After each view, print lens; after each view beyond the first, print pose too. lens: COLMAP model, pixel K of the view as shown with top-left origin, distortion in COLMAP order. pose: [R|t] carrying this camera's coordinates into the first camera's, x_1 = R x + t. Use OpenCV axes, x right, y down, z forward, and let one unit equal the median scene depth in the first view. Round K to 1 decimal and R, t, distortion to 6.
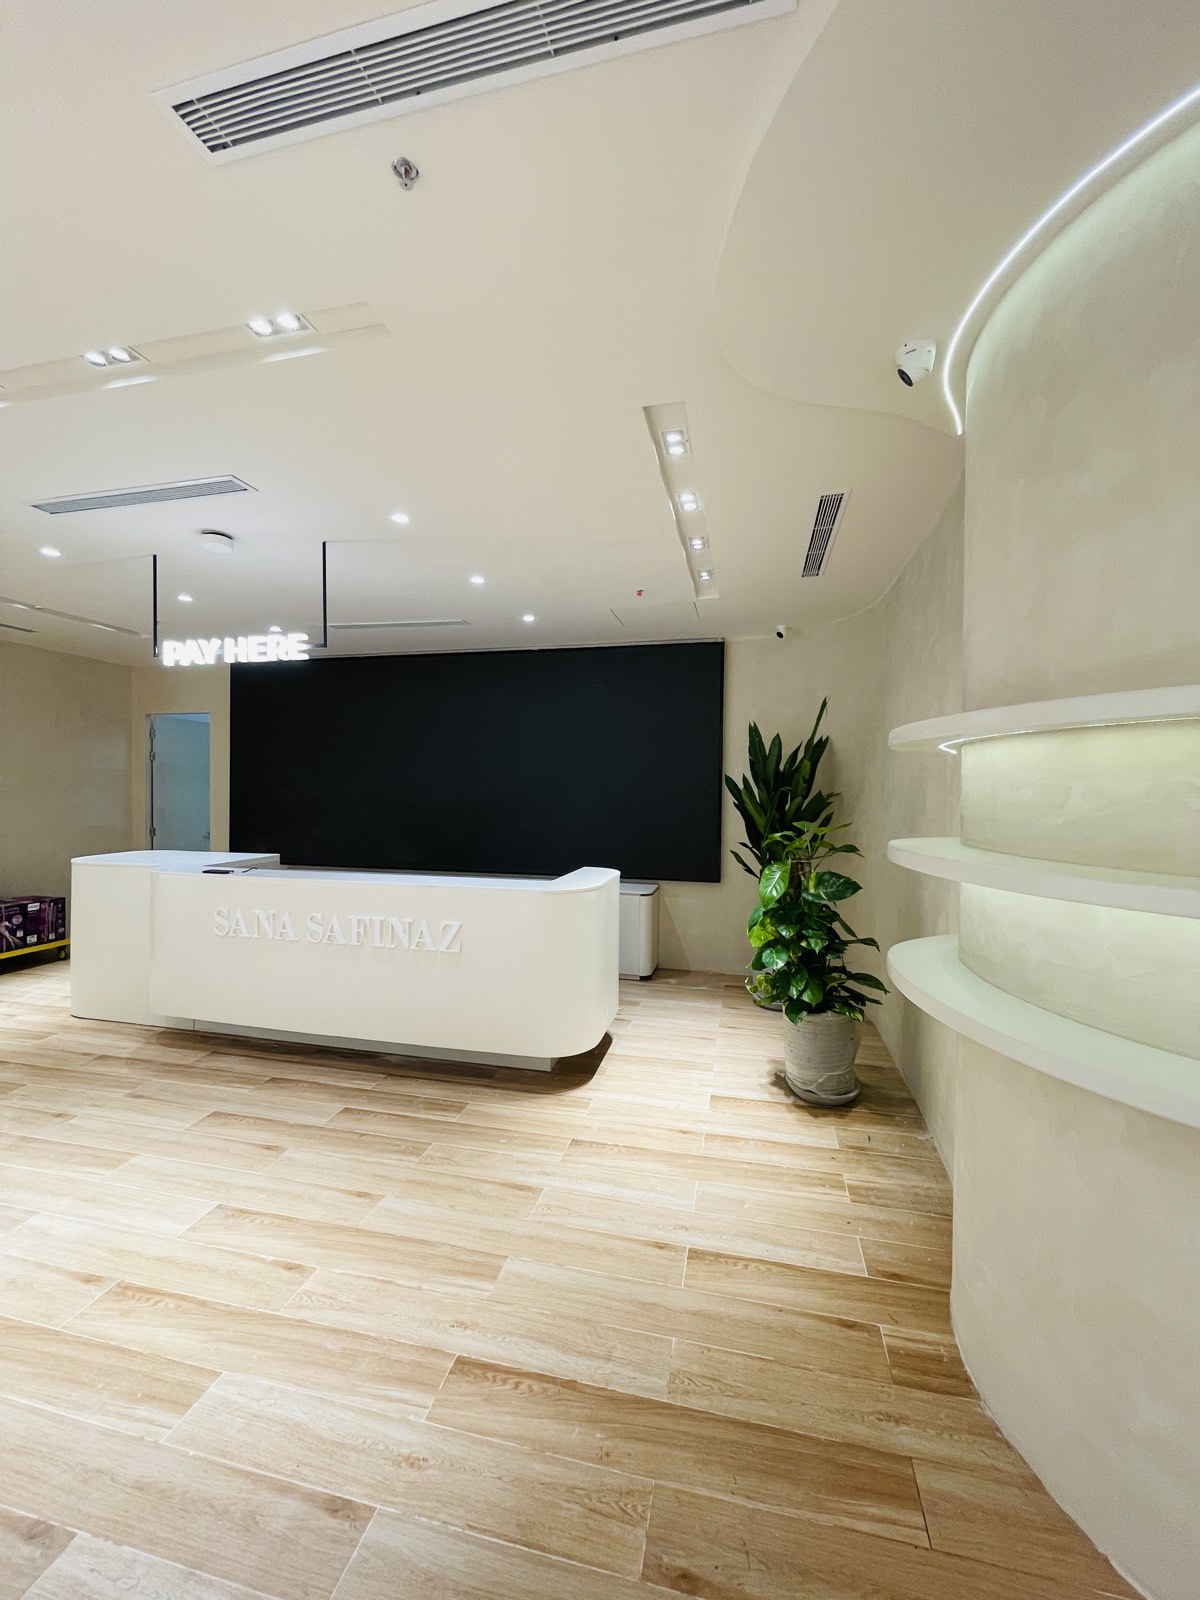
lens RADIAL K [[640.6, 0, 604.6], [0, 640.6, 800.3], [0, 0, 1]] dist [-0.001752, 0.000700]
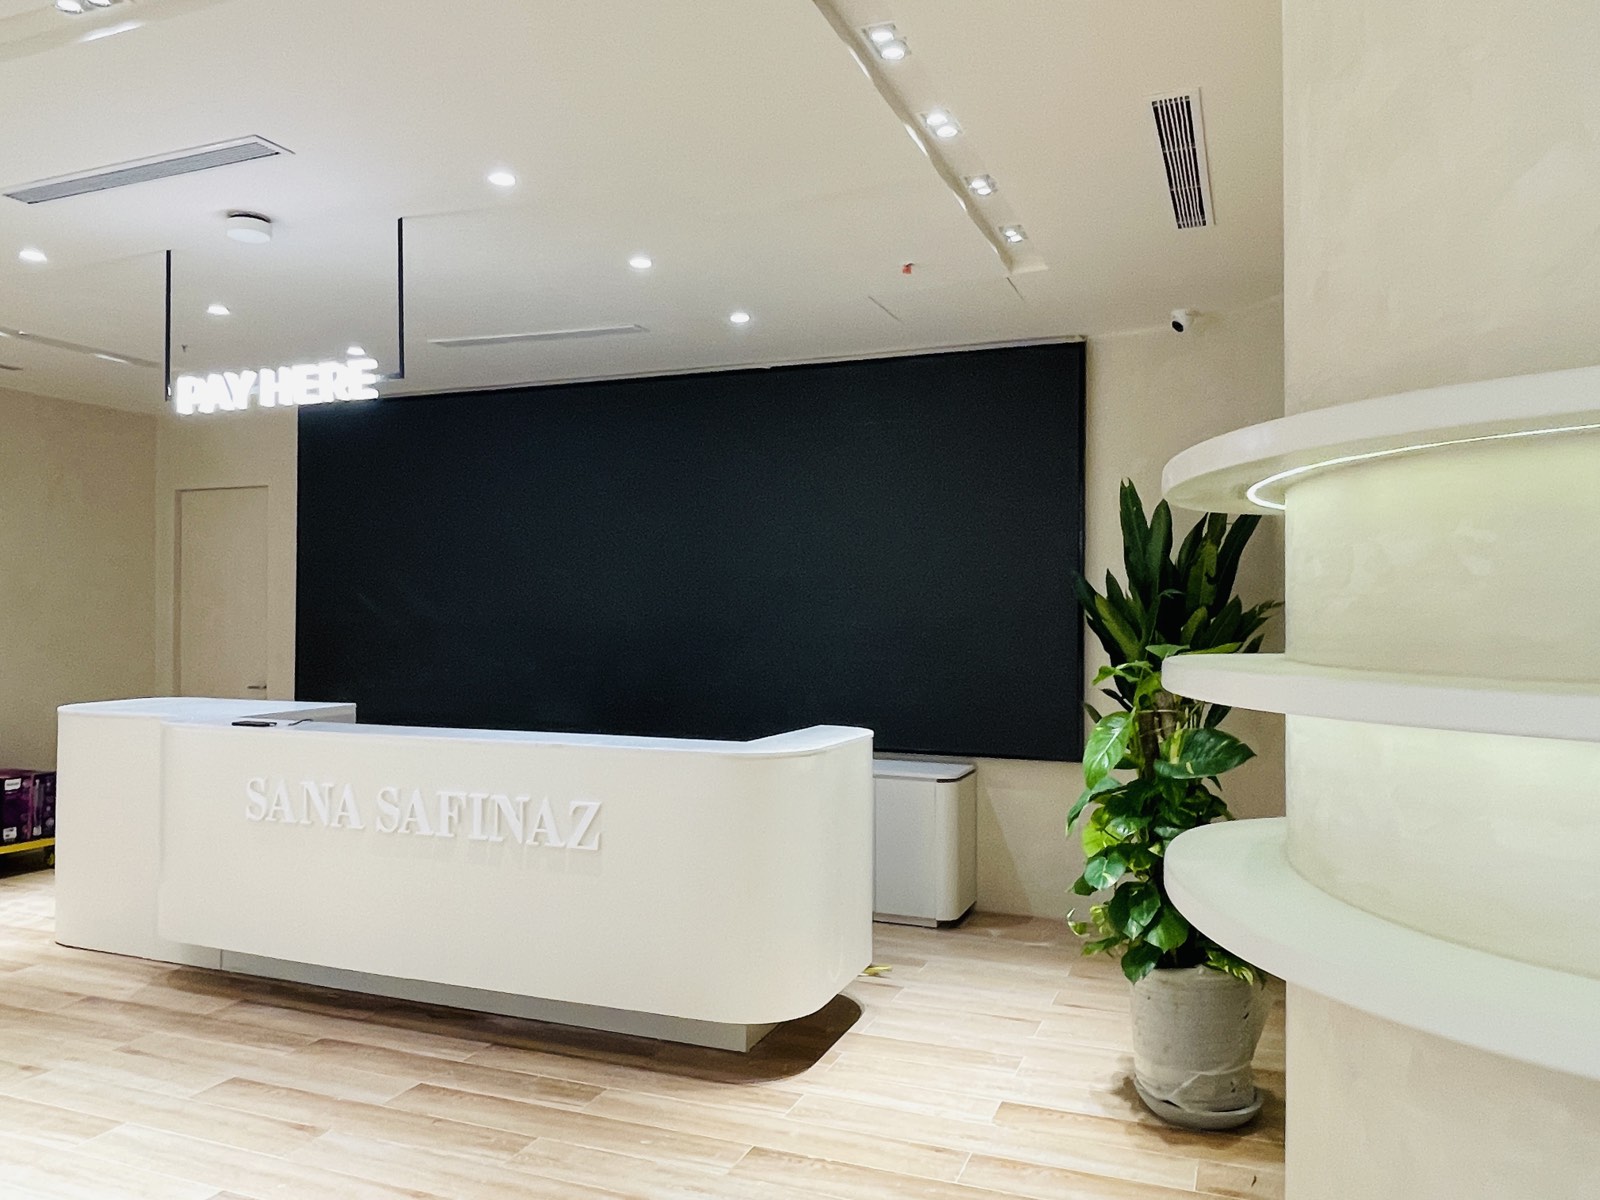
lens RADIAL K [[1169.7, 0, 798.6], [0, 1169.7, 609.1], [0, 0, 1]] dist [0.021668, -0.033294]
pose [[0.988335, -0.006053, -0.152178, 0.145777], [0.002304, 0.999690, -0.024800, 0.027803], [0.152281, 0.024160, 0.988042, -0.117812]]
